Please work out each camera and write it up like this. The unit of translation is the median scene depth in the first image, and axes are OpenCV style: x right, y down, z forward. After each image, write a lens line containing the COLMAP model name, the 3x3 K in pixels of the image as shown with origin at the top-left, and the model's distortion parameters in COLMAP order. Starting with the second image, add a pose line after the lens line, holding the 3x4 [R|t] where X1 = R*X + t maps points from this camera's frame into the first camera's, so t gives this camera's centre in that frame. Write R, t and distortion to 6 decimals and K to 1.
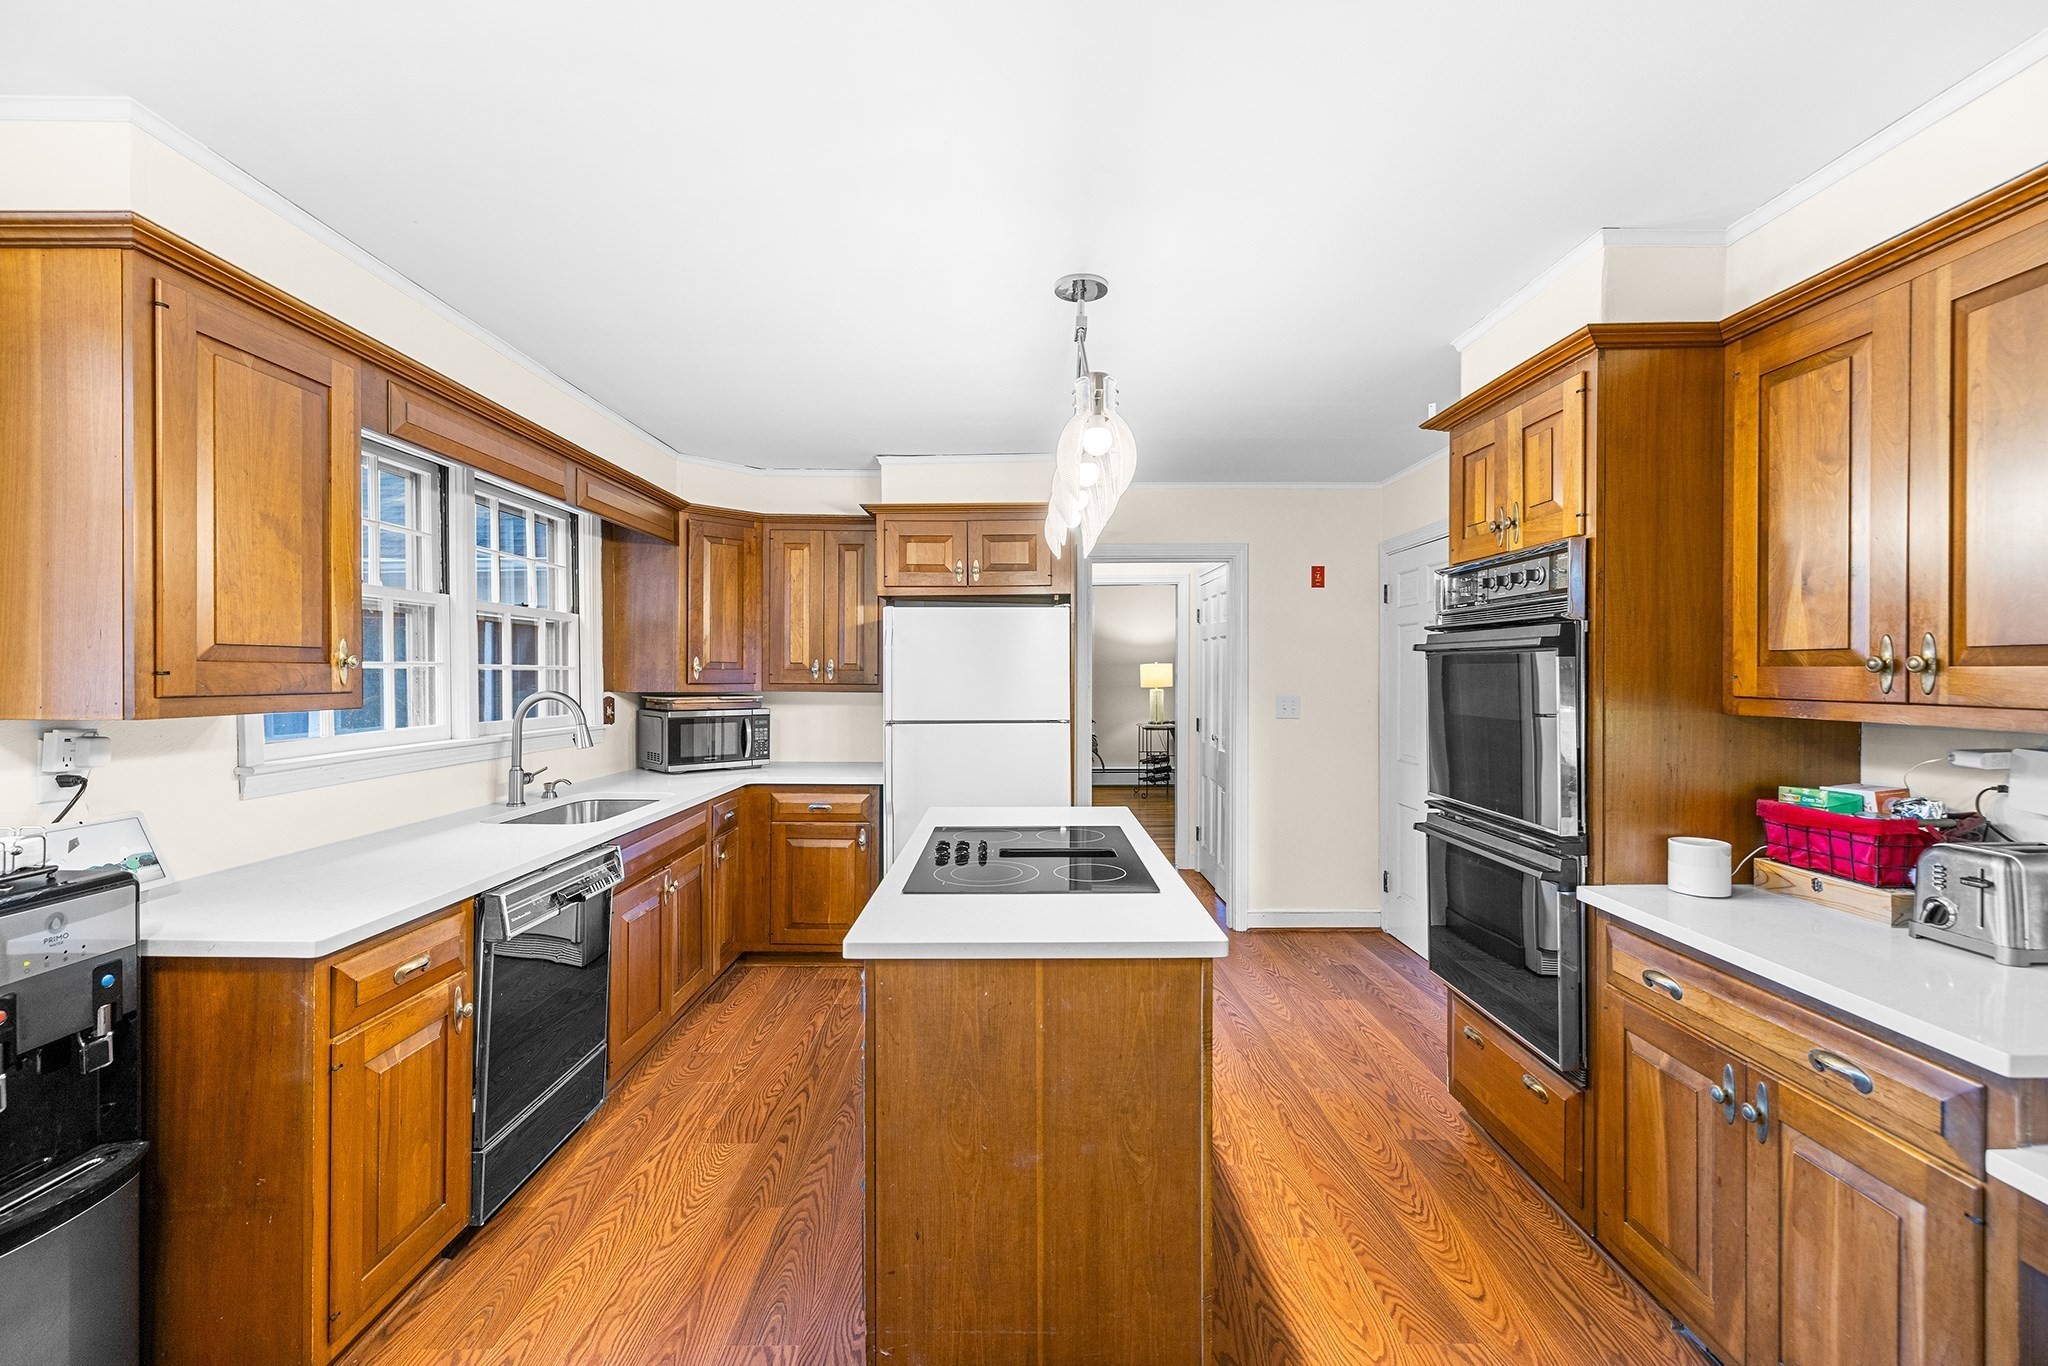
lens RADIAL K [[866.5, 0, 1011.0], [0, 866.5, 676.5], [0, 0, 1]] dist [0.001195, -0.000933]
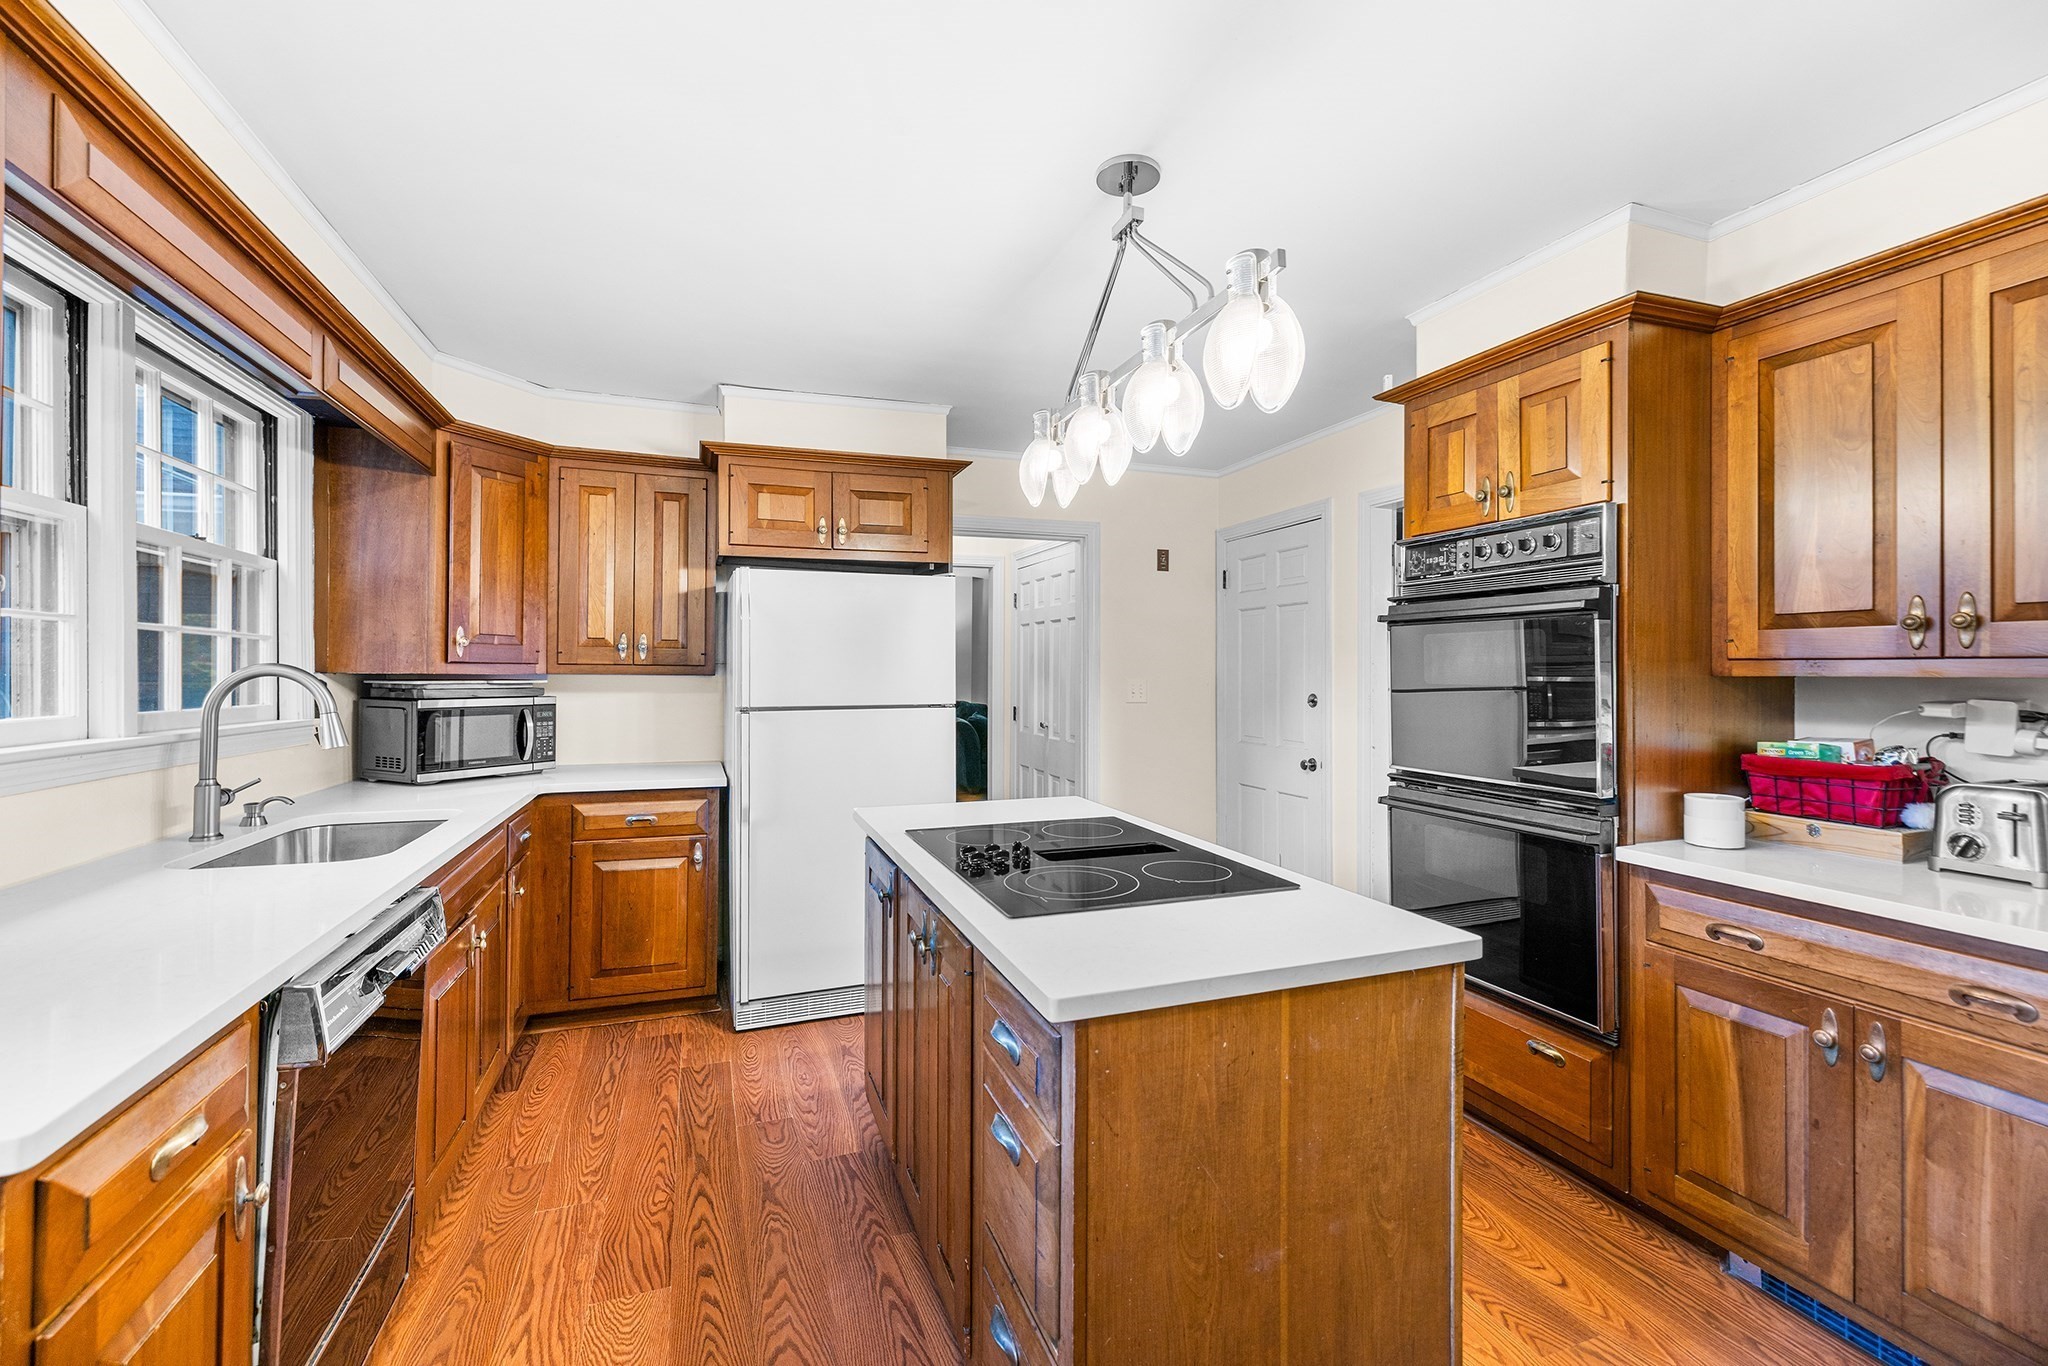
lens RADIAL K [[866.5, 0, 1010.2], [0, 866.5, 665.2], [0, 0, 1]] dist [0.001195, -0.000933]
pose [[0.940947, 0.003152, 0.338539, -0.354335], [0.000989, 0.999927, -0.012060, 0.041719], [-0.338552, 0.011683, 0.940875, 0.288339]]
